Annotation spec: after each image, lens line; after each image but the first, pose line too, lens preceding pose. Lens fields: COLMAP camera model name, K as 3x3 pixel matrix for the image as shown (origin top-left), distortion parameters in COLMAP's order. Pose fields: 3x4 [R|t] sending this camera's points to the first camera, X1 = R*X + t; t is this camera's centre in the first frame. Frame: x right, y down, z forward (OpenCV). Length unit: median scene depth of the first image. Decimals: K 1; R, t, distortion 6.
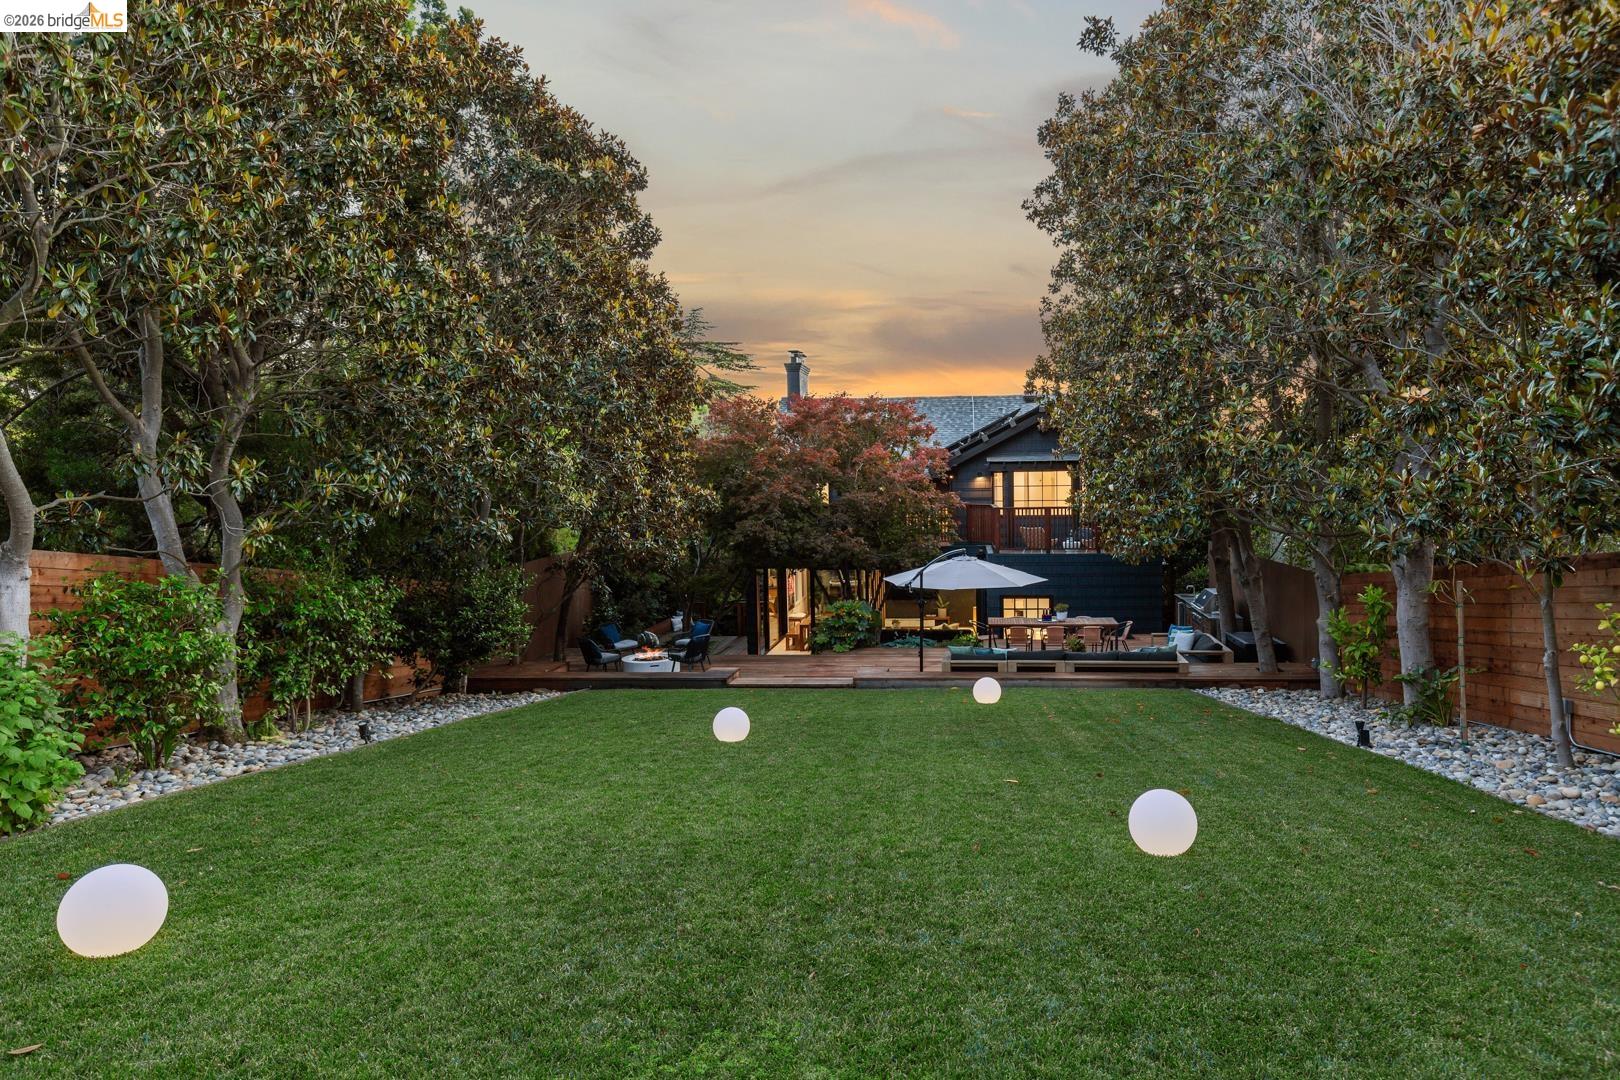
lens RADIAL K [[1053.6, 0, 880.6], [0, 1053.6, 541.9], [0, 0, 1]] dist [0.000227, -0.000289]
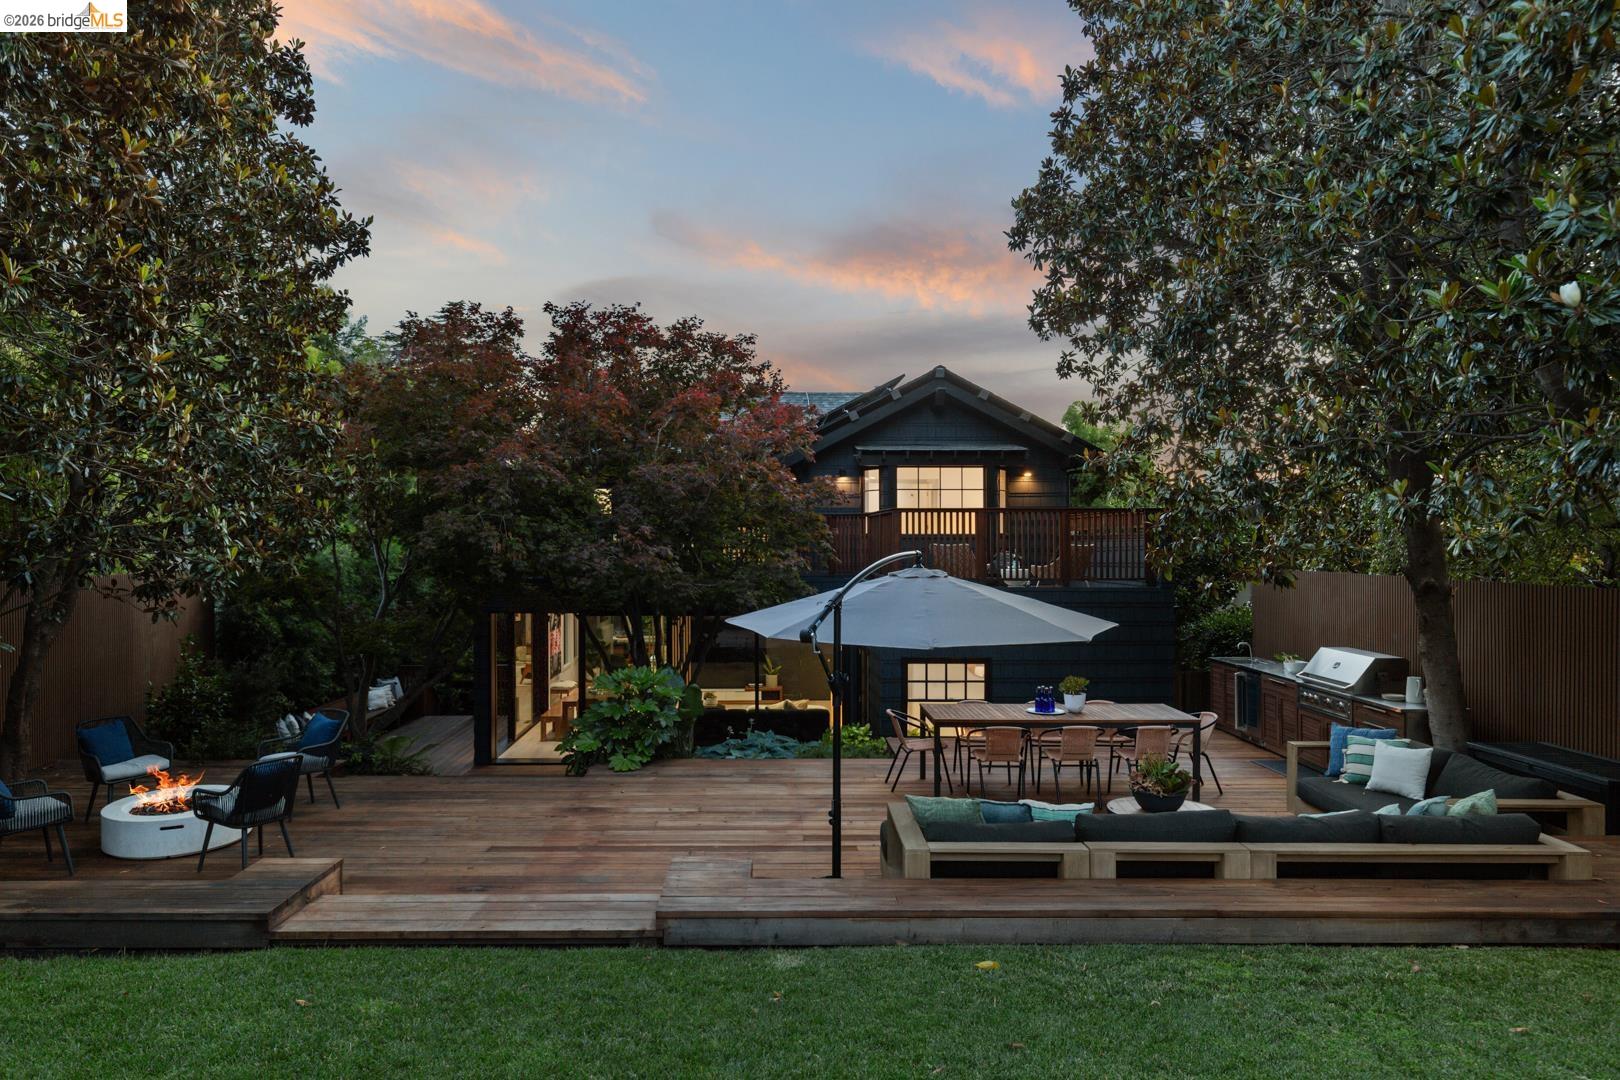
lens RADIAL K [[1010.4, 0, 767.0], [0, 1010.4, 538.9], [0, 0, 1]] dist [-0.005826, -0.001213]
pose [[0.995346, 0.013784, 0.095373, -0.016150], [-0.007829, 0.998012, -0.062534, 0.021457], [-0.096045, 0.061496, 0.993475, 0.470372]]
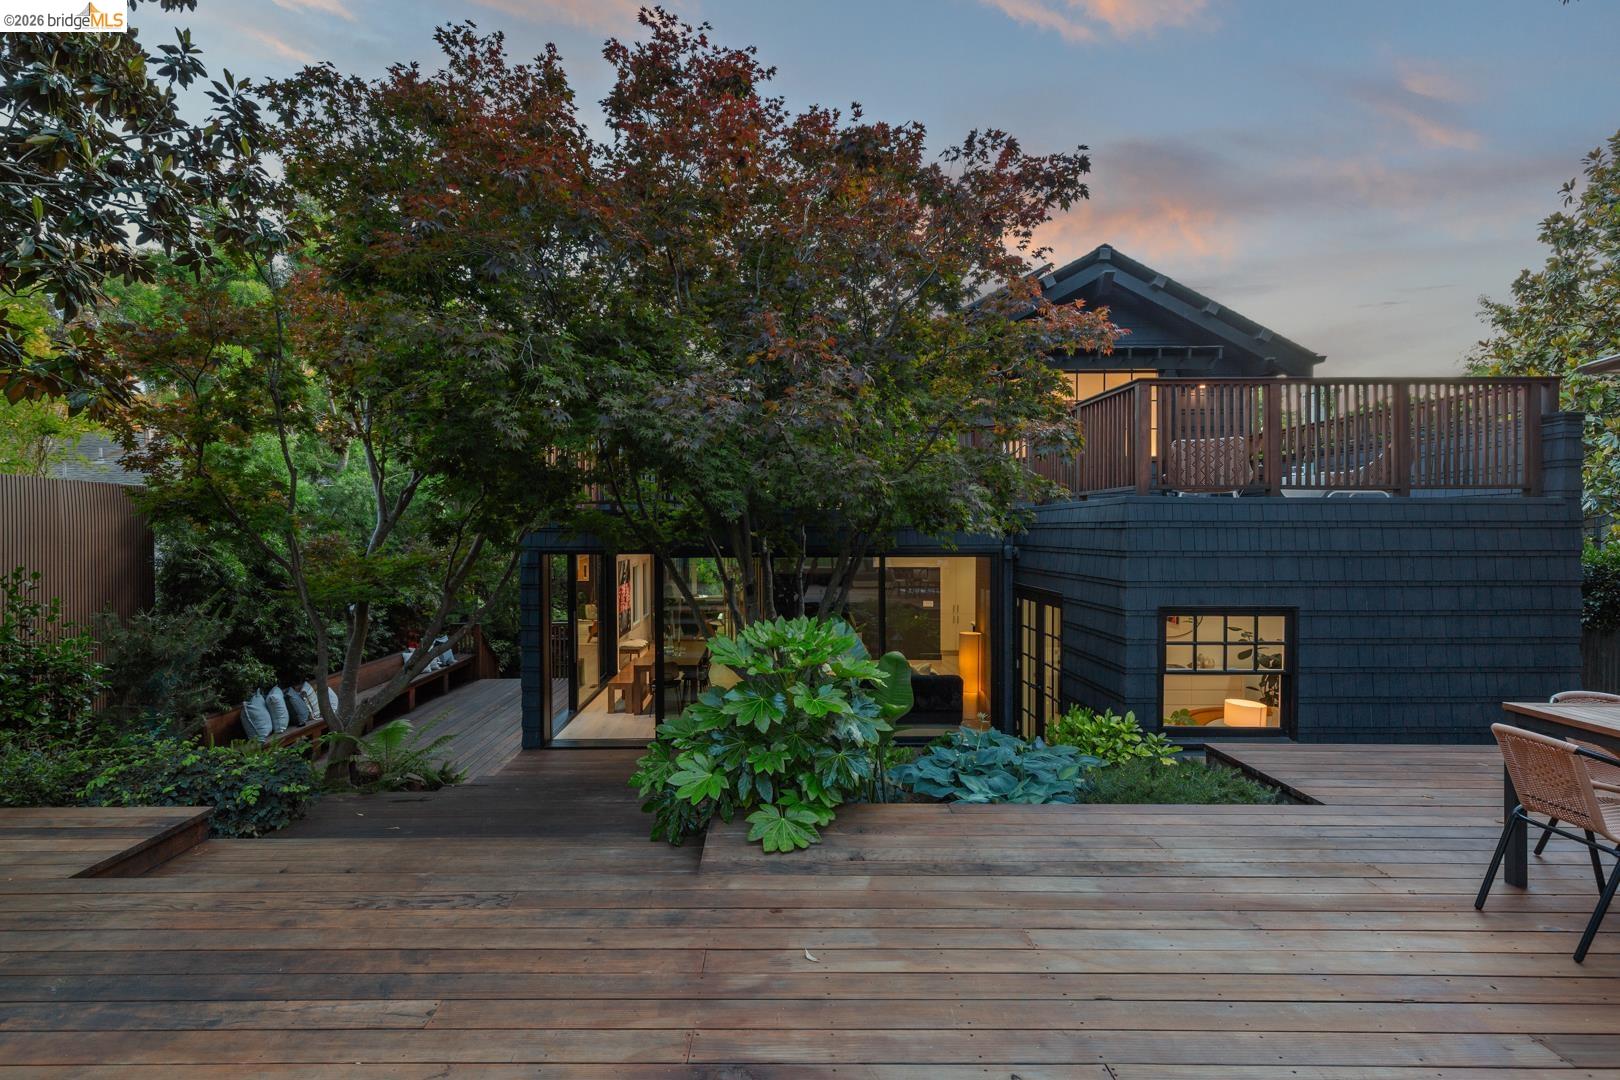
lens RADIAL K [[758.0, 0, 772.8], [0, 758.0, 538.6], [0, 0, 1]] dist [0.012027, -0.001371]
pose [[0.996353, 0.009292, 0.084825, -0.051073], [-0.004914, 0.998652, -0.051674, 0.043087], [-0.085191, 0.051068, 0.995055, 0.778444]]
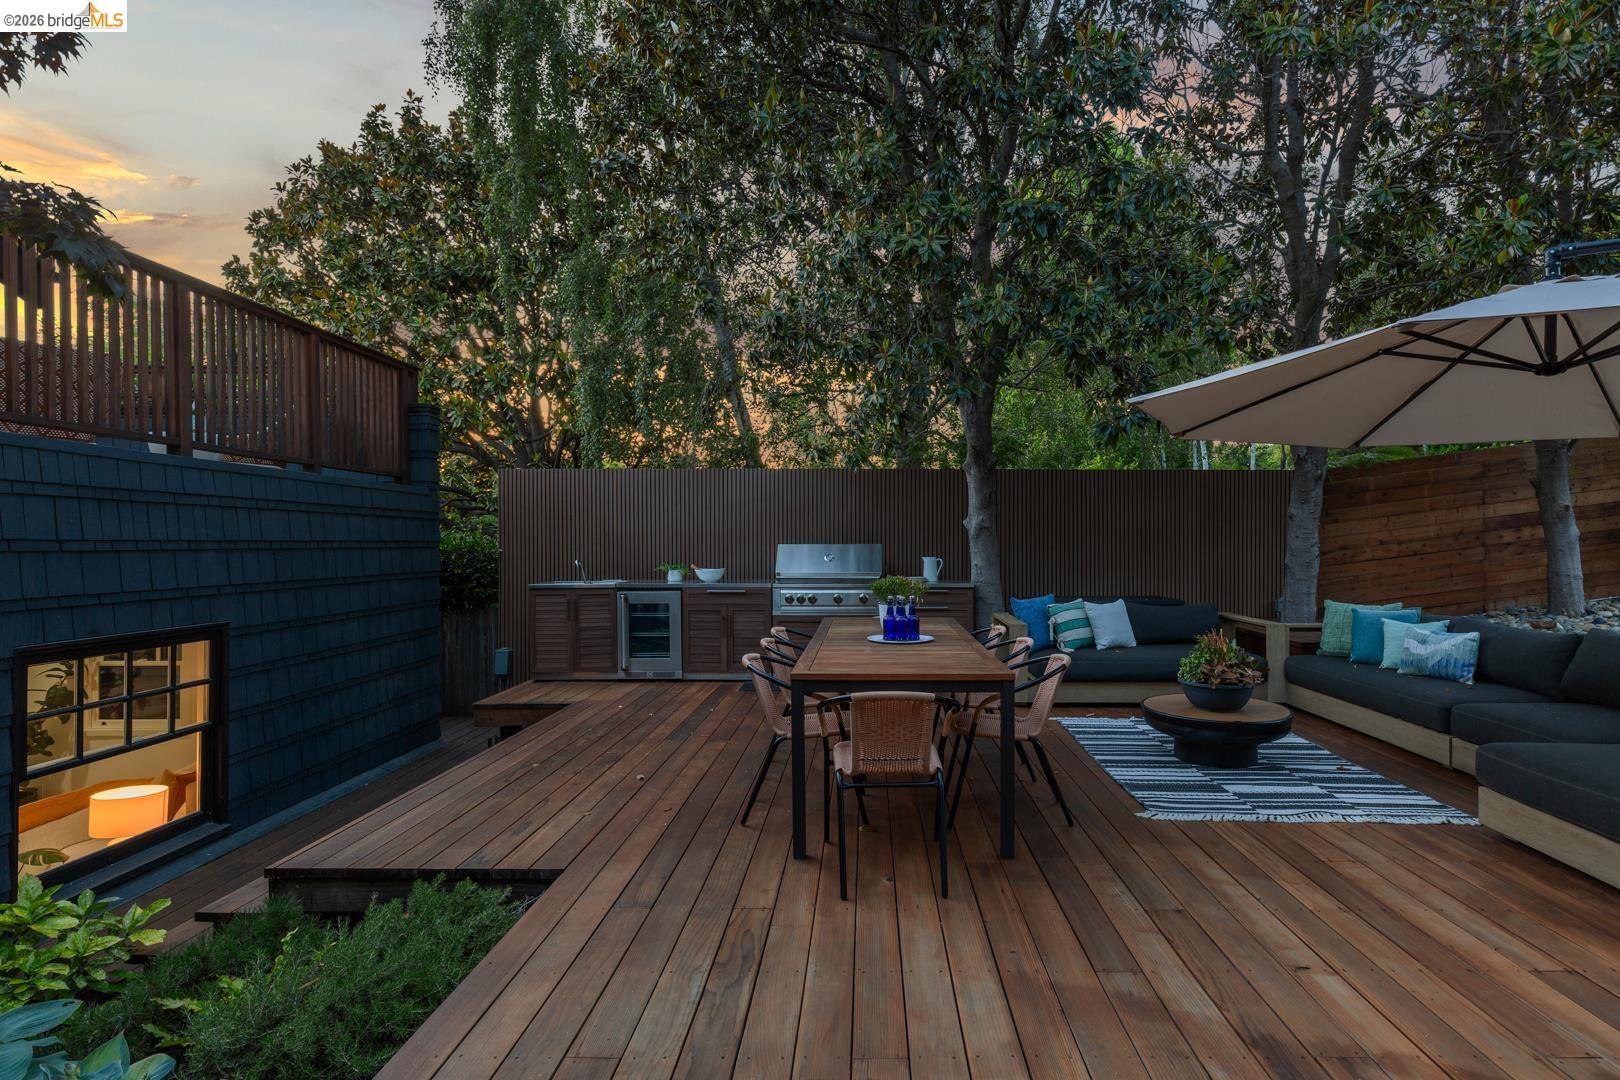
lens RADIAL K [[811.0, 0, 858.3], [0, 811.0, 541.3], [0, 0, 1]] dist [0.001512, 0.000183]
pose [[-0.083962, 0.013491, 0.996378, -0.049363], [0.062895, 0.997986, -0.008213, 0.043871], [-0.994482, 0.061977, -0.084641, 0.905868]]
